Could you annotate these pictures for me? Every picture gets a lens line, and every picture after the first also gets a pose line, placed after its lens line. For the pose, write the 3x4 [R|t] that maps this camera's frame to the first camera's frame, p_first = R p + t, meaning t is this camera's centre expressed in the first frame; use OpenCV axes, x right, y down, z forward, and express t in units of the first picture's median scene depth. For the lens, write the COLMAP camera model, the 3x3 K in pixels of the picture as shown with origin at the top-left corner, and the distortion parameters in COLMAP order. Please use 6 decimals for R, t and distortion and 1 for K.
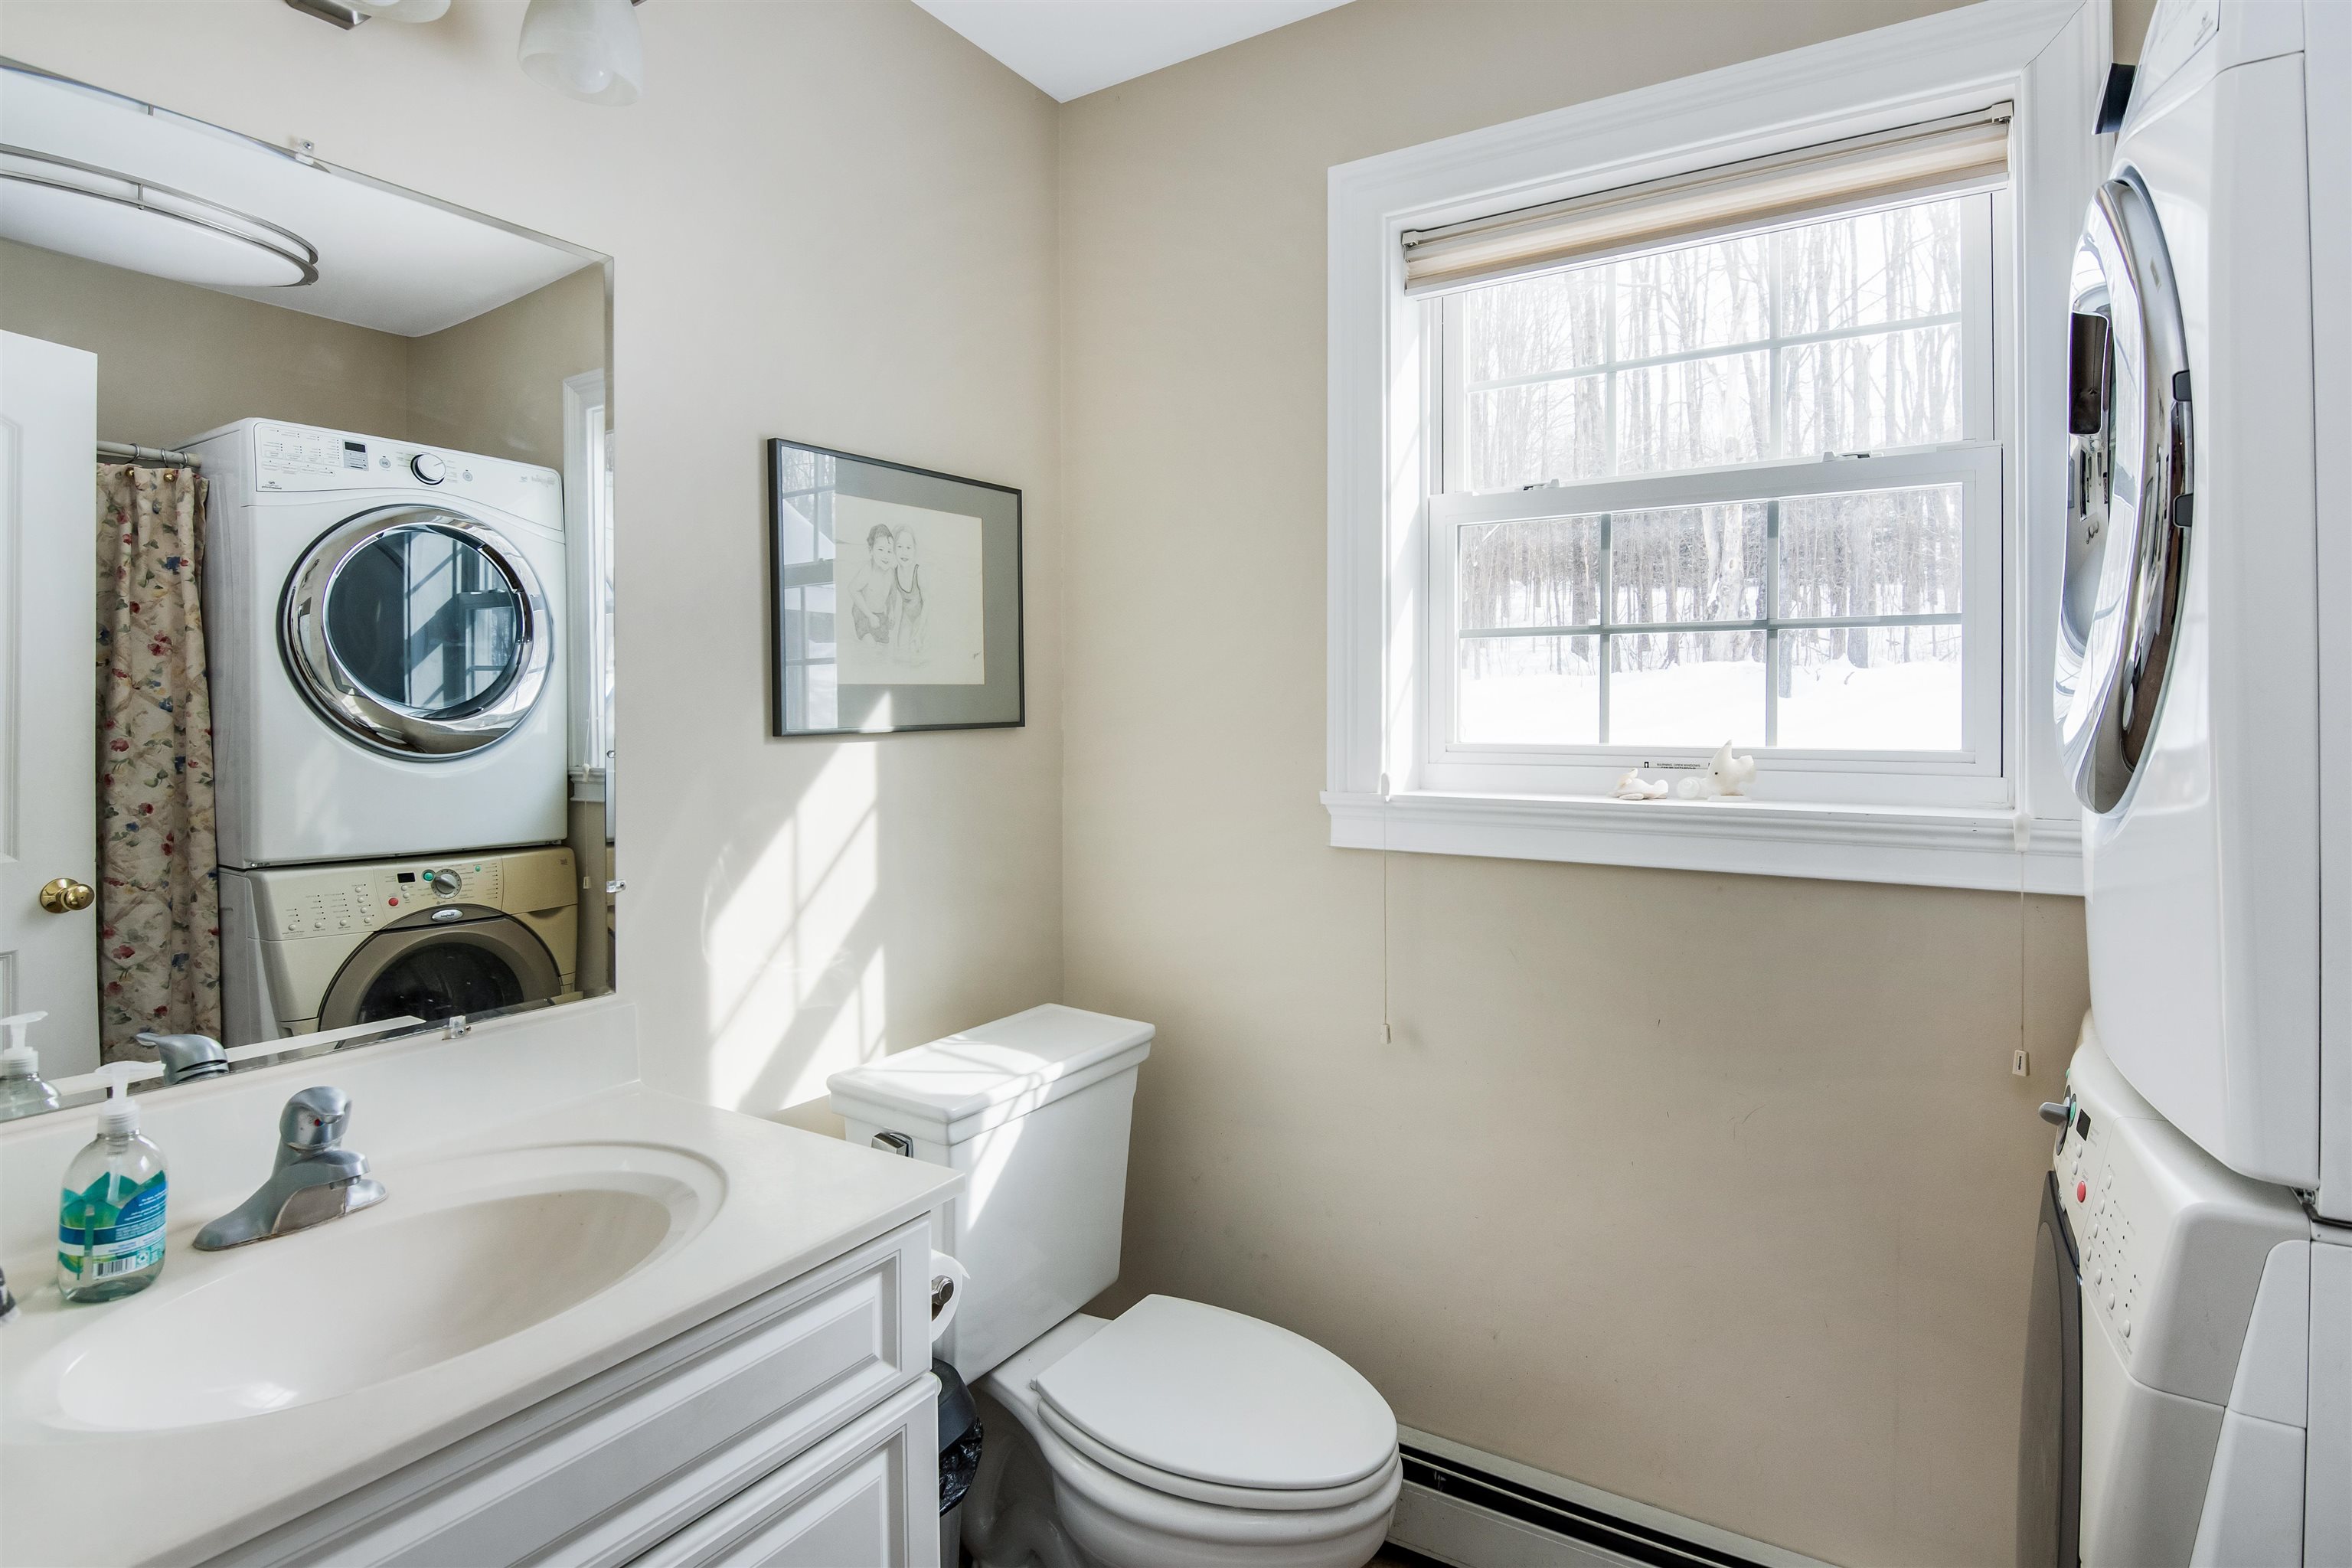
lens RADIAL K [[1220.7, 0, 1171.3], [0, 1220.7, 761.7], [0, 0, 1]] dist [-0.000098, -0.014493]
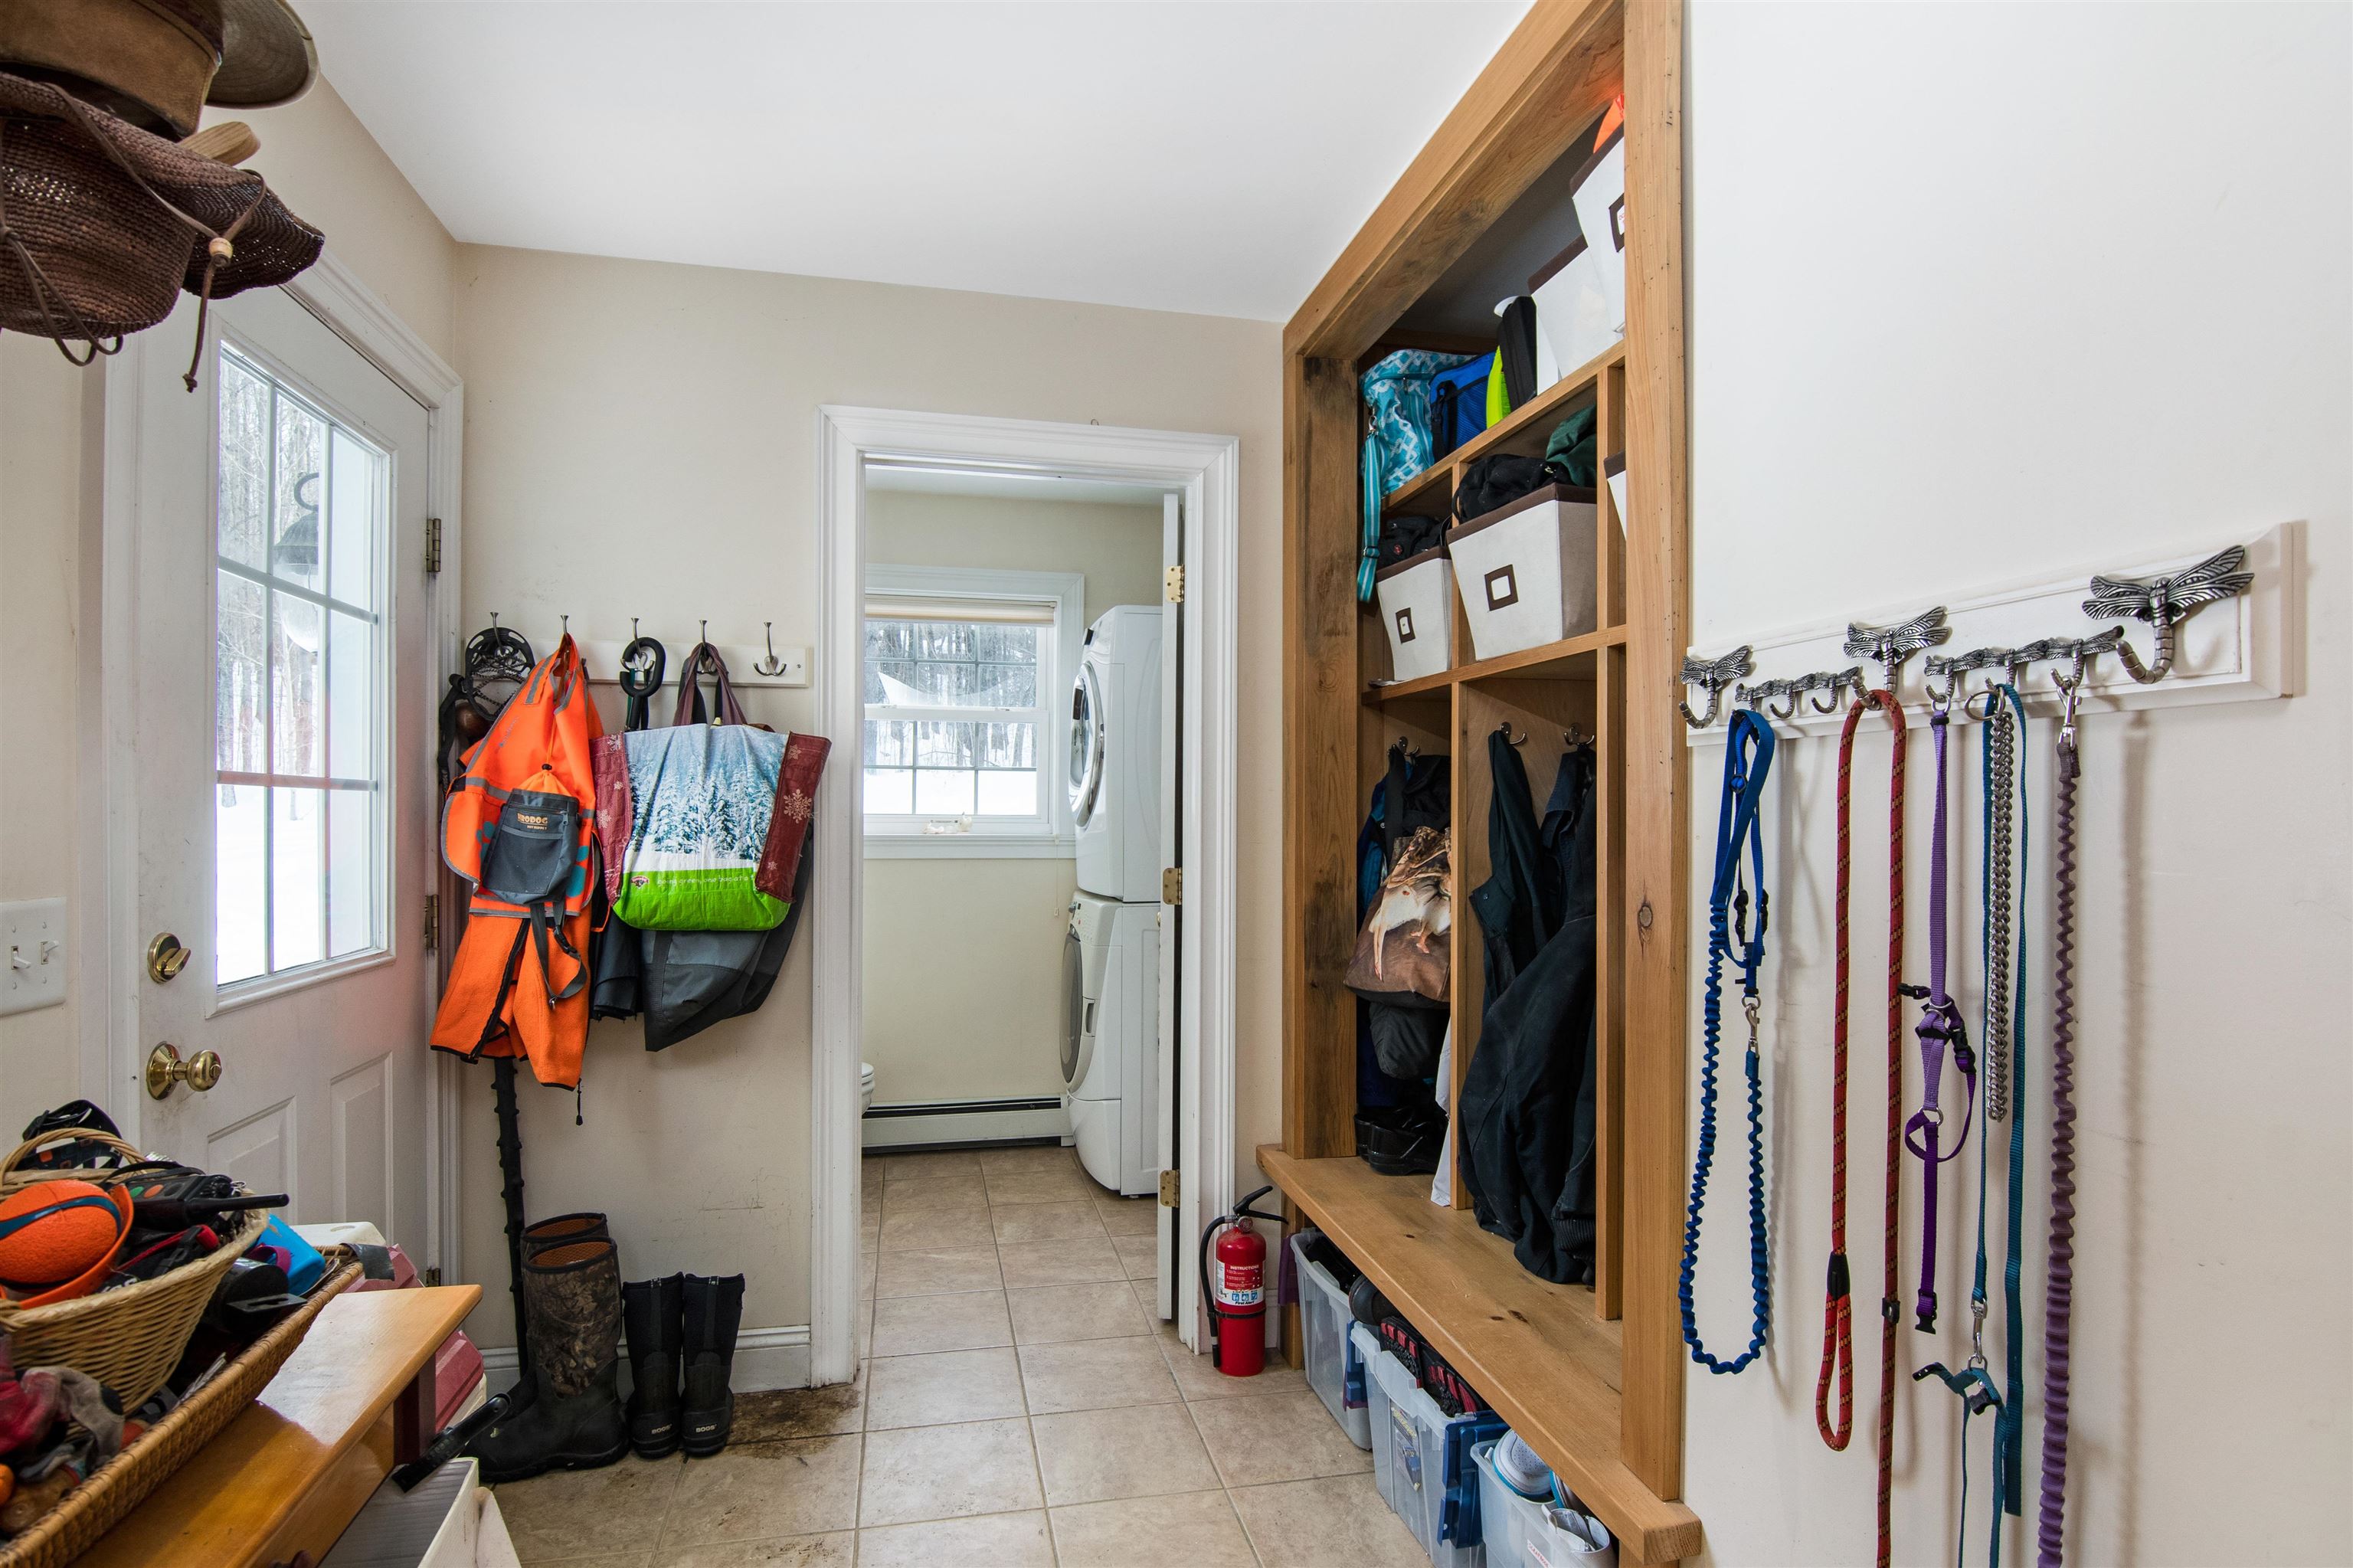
lens RADIAL K [[1184.8, 0, 1176.5], [0, 1184.8, 784.0], [0, 0, 1]] dist [-0.000907, -0.000728]
pose [[0.712923, 0.018101, 0.701009, -1.439481], [0.006512, 0.999453, -0.032430, 0.016195], [-0.701212, 0.027685, 0.712415, -1.629705]]
